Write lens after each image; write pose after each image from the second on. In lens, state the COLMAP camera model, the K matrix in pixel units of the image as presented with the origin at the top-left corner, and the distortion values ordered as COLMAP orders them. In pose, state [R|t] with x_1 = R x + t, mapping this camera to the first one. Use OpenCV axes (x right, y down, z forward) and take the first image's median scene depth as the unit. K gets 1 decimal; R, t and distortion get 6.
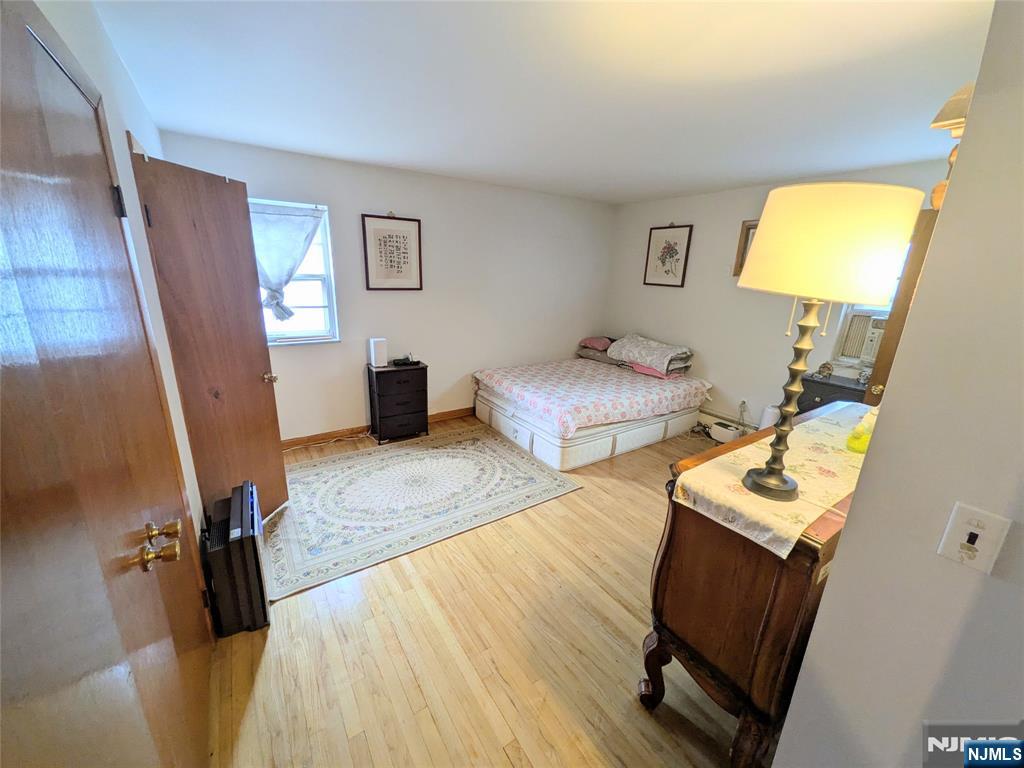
lens RADIAL K [[401.8, 0, 512.0], [0, 401.8, 384.0], [0, 0, 1]] dist [0.004844, 0.000238]
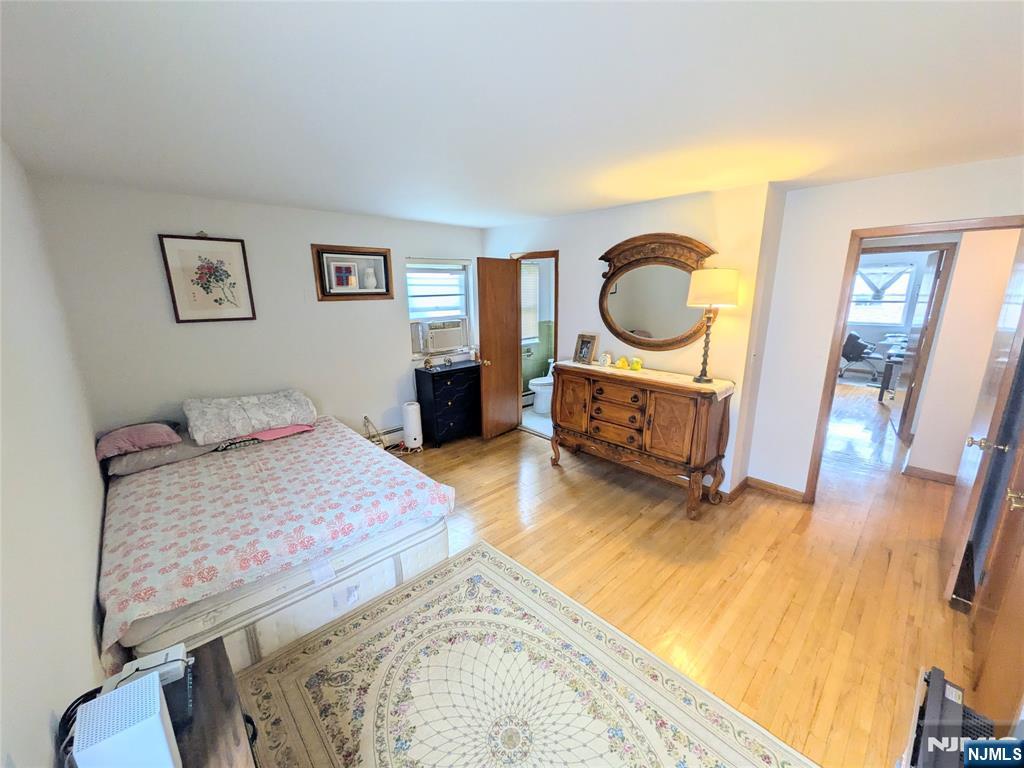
lens RADIAL K [[401.8, 0, 512.0], [0, 401.8, 384.0], [0, 0, 1]] dist [0.004844, 0.000238]
pose [[-0.167311, -0.258570, 0.951393, -0.518378], [0.277656, 0.913579, 0.297121, -0.267714], [-0.945999, 0.313871, -0.081059, 0.773002]]
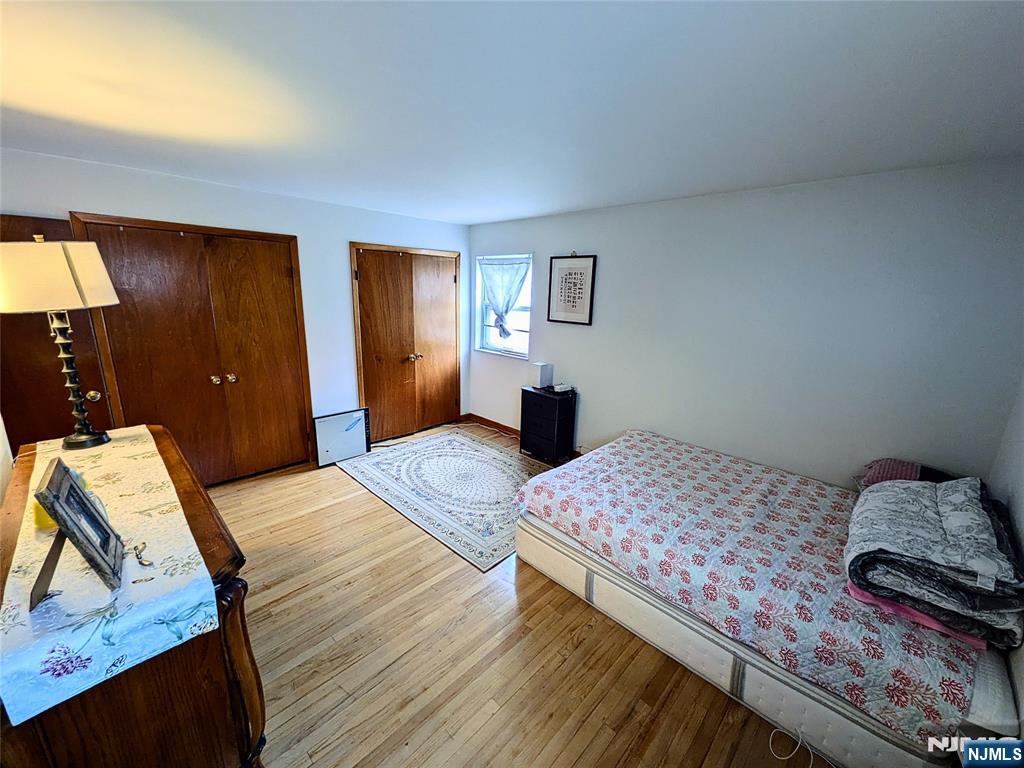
lens RADIAL K [[401.8, 0, 512.0], [0, 401.8, 384.0], [0, 0, 1]] dist [0.004844, 0.000238]
pose [[0.214584, 0.201082, -0.955782, 0.744949], [-0.293274, 0.946686, 0.133325, -0.185110], [0.931635, 0.251696, 0.262116, 0.644444]]
